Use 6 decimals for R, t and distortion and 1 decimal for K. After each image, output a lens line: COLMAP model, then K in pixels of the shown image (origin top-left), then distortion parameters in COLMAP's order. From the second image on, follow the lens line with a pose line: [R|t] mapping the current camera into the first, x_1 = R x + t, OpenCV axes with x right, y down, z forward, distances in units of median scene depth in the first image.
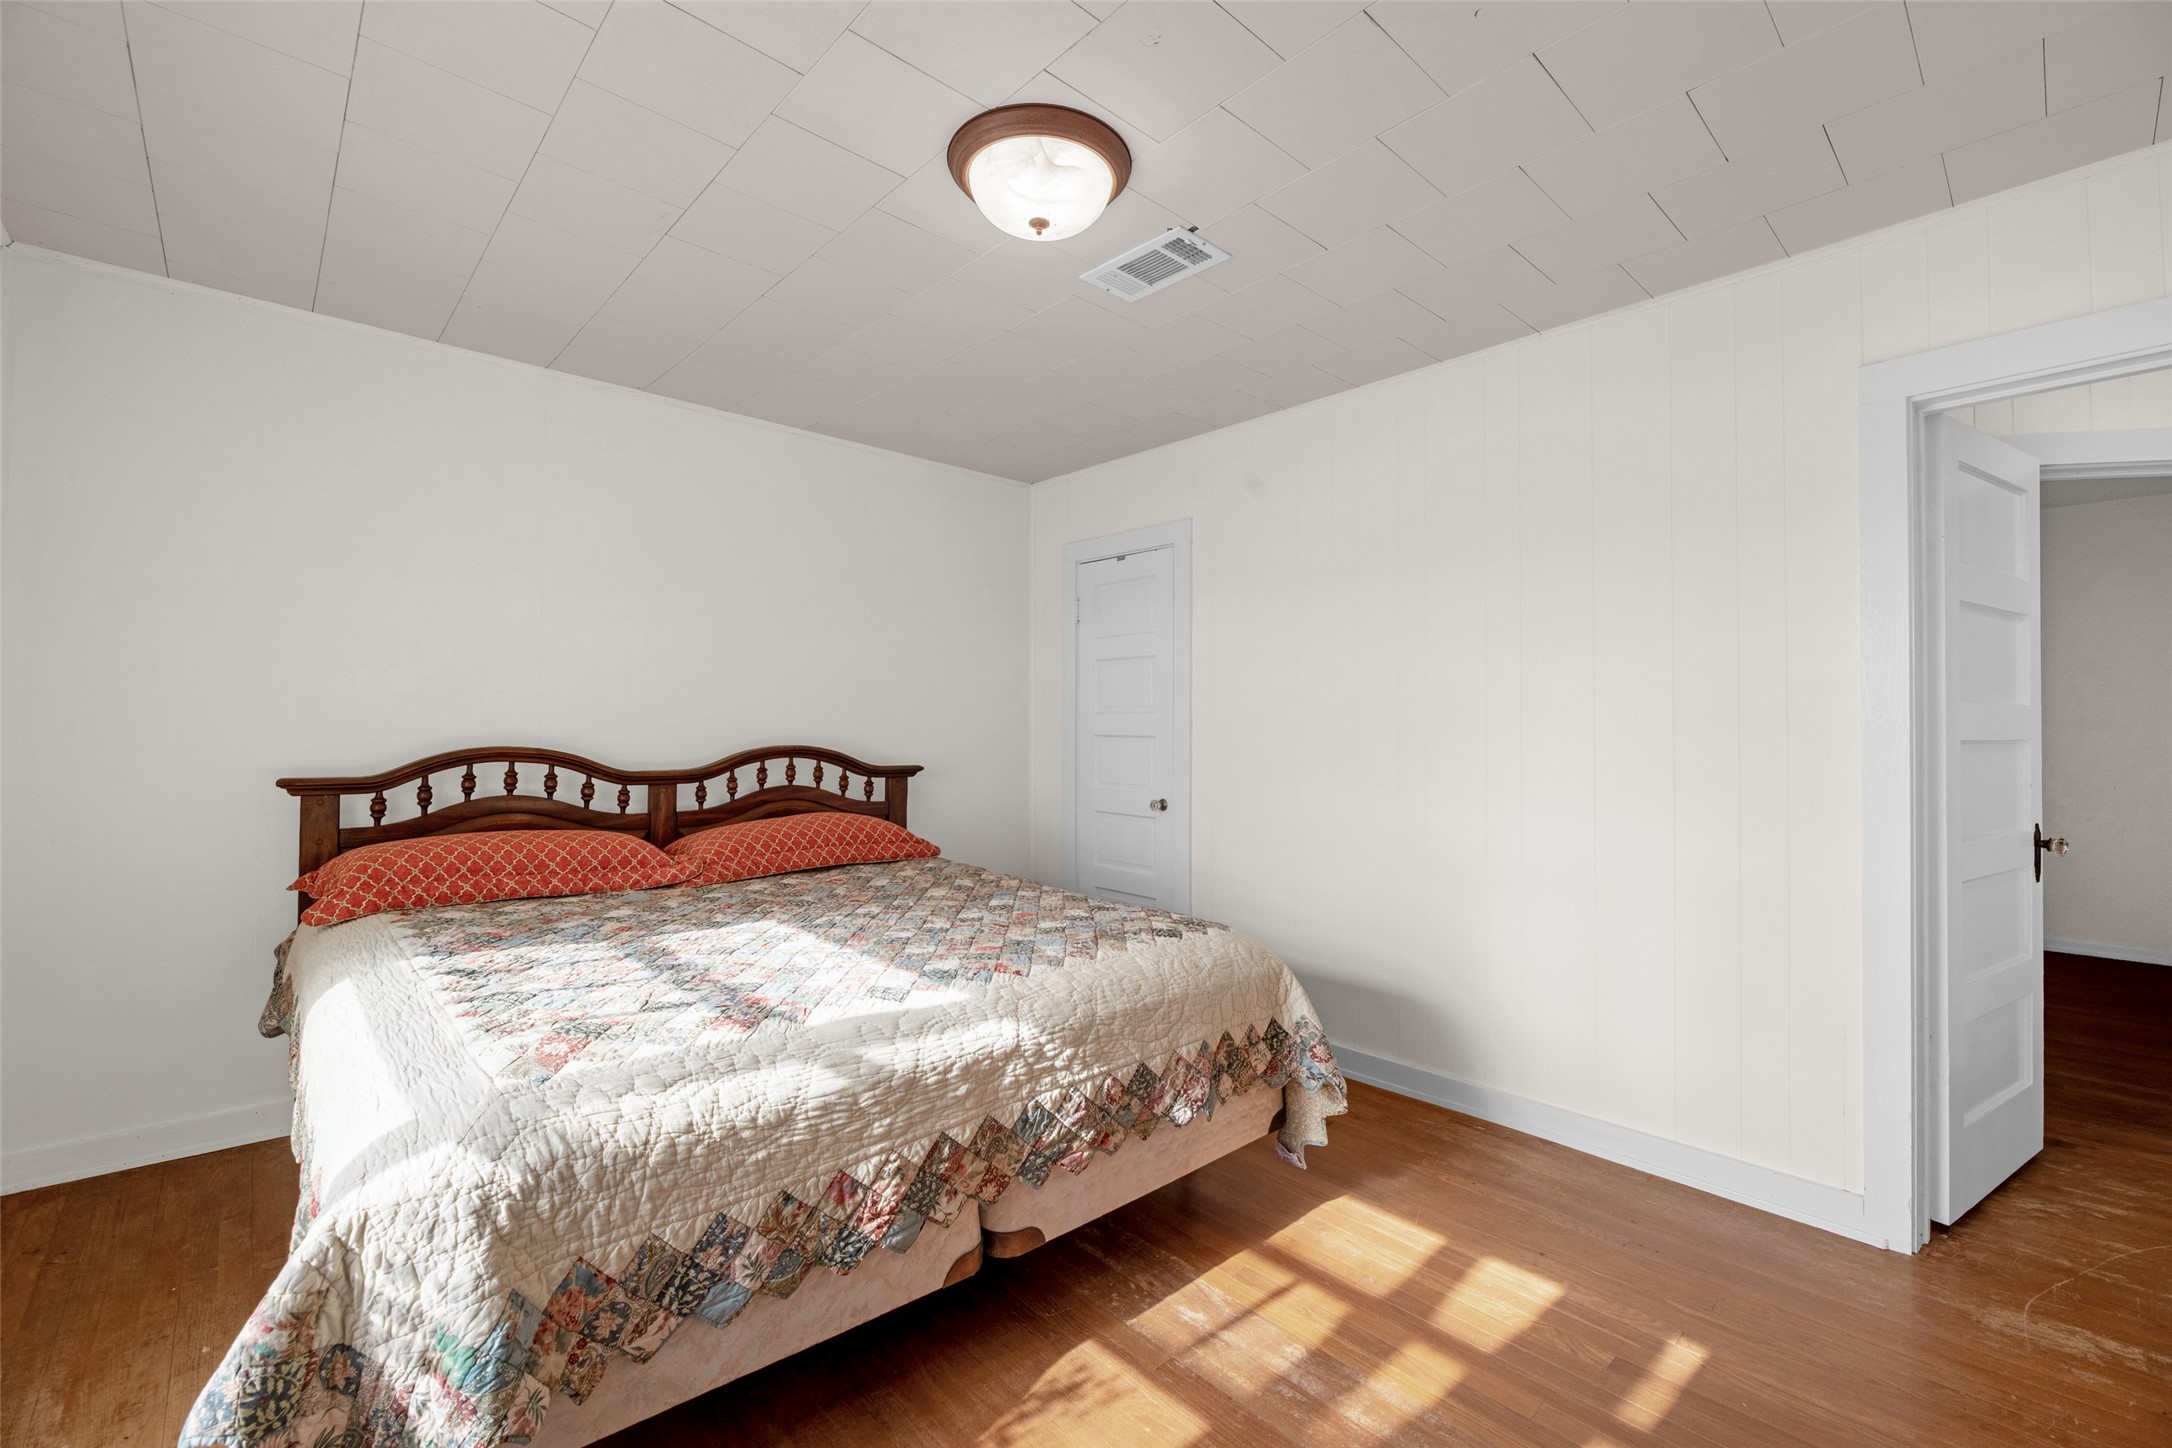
lens RADIAL K [[902.9, 0, 1065.2], [0, 902.9, 717.1], [0, 0, 1]] dist [-0.000110, -0.001136]
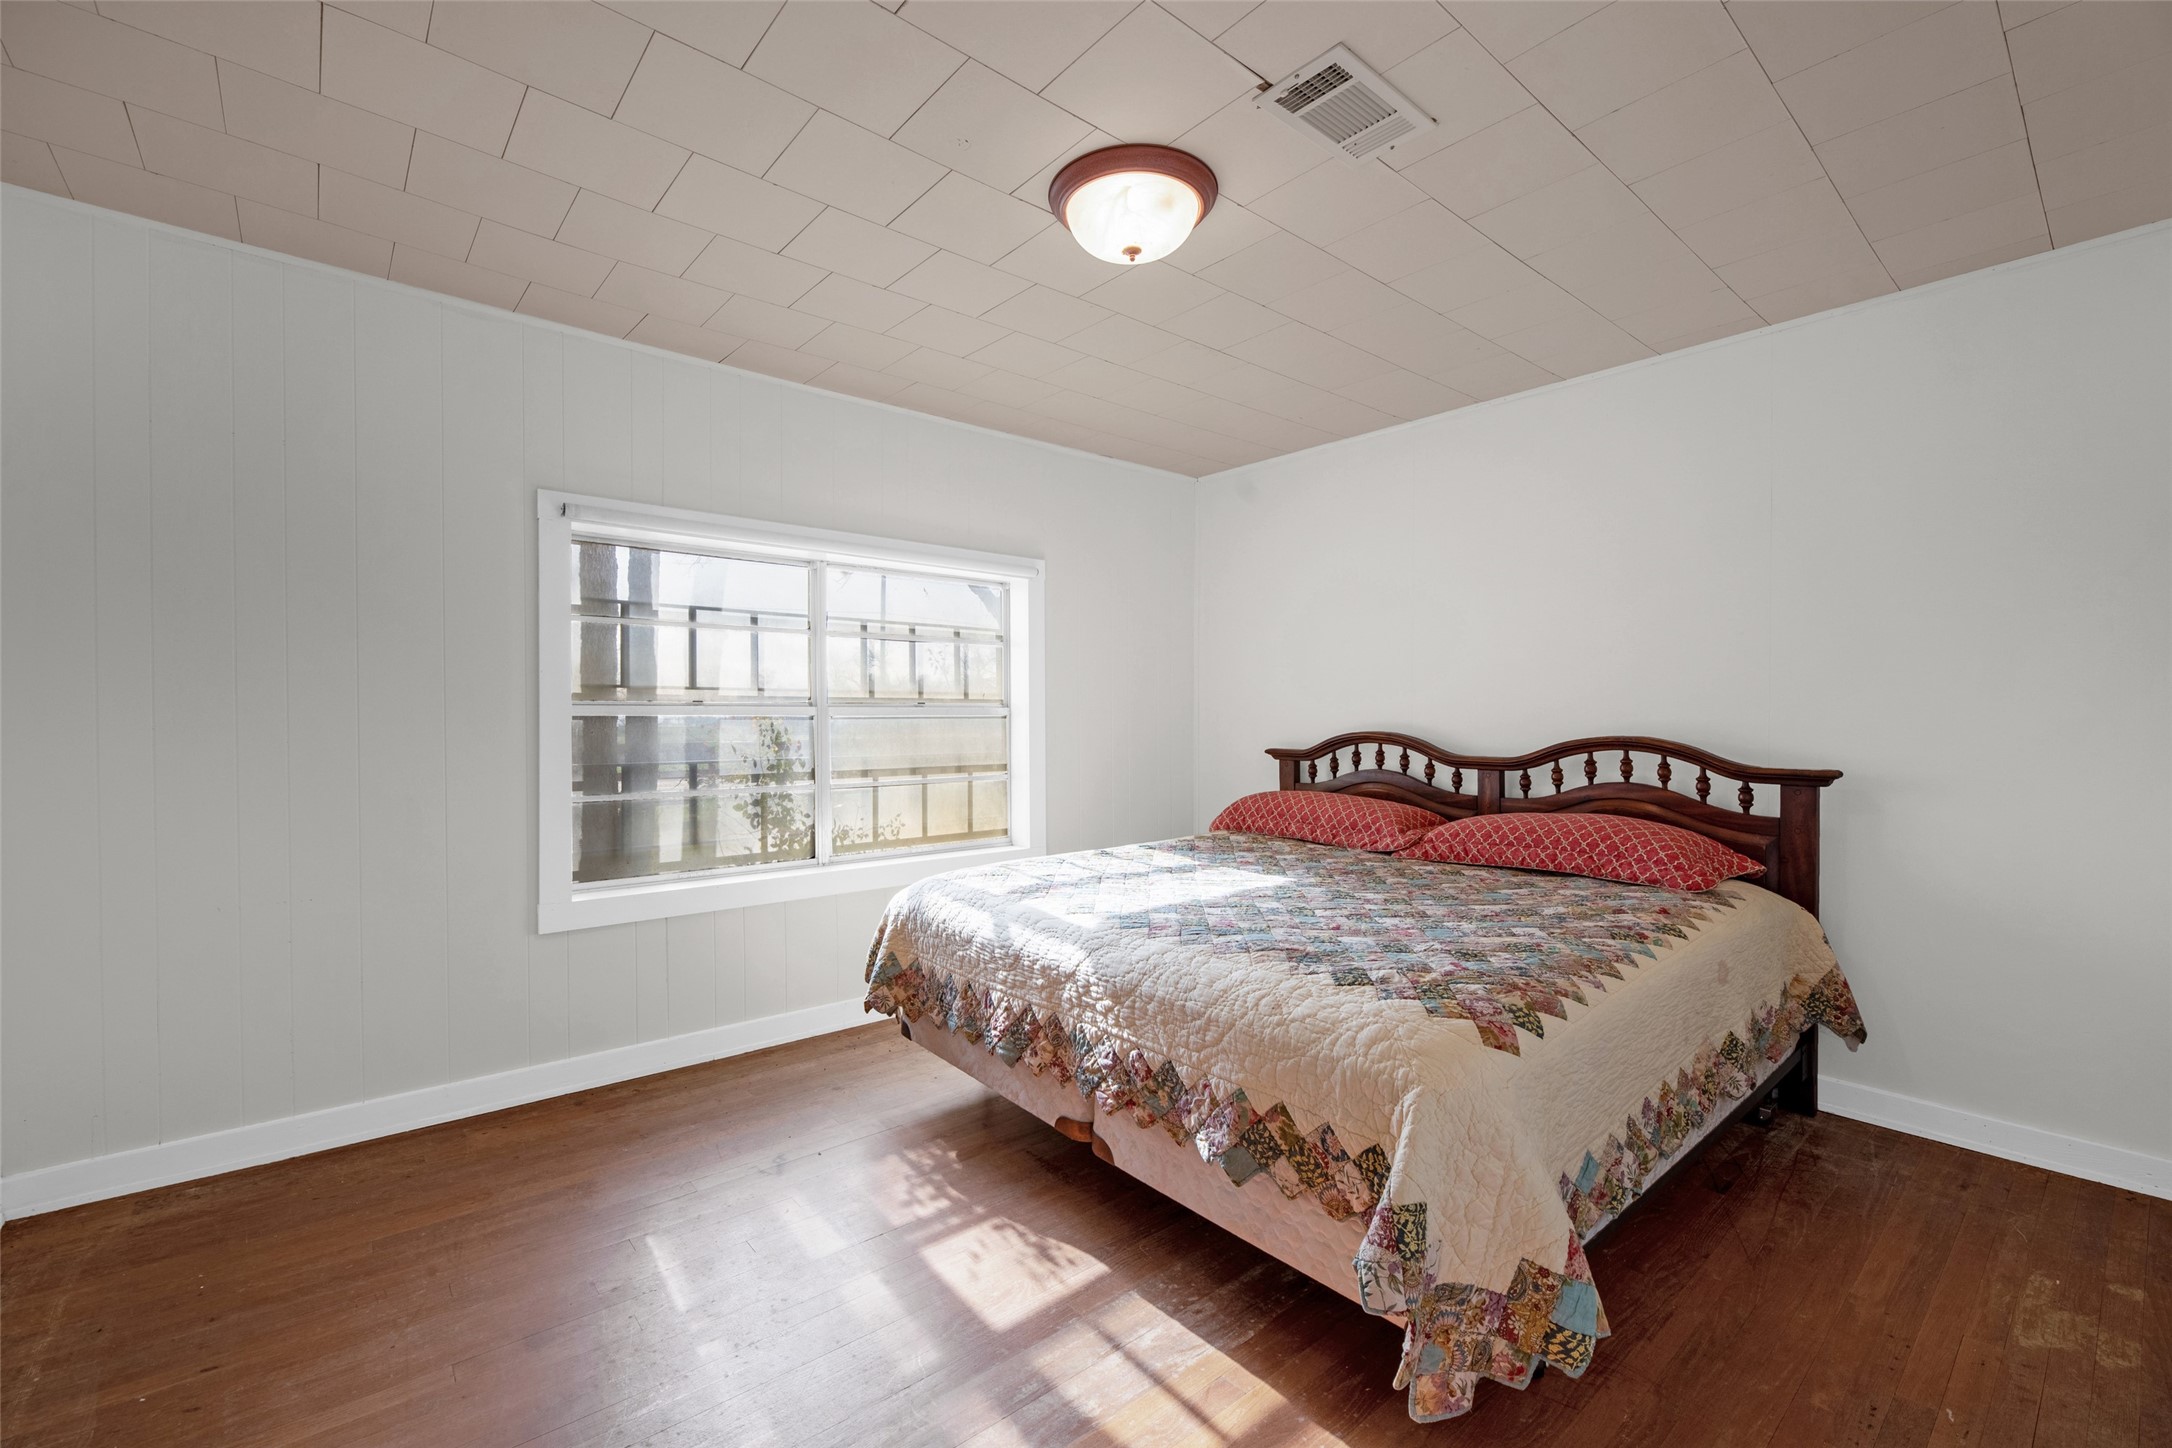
lens RADIAL K [[902.9, 0, 1066.4], [0, 902.9, 735.8], [0, 0, 1]] dist [-0.000110, -0.001136]
pose [[-0.036160, 0.014503, -0.999241, 1.094018], [0.012822, 0.999819, 0.014047, 0.024730], [0.999264, -0.012304, -0.036339, 0.976131]]
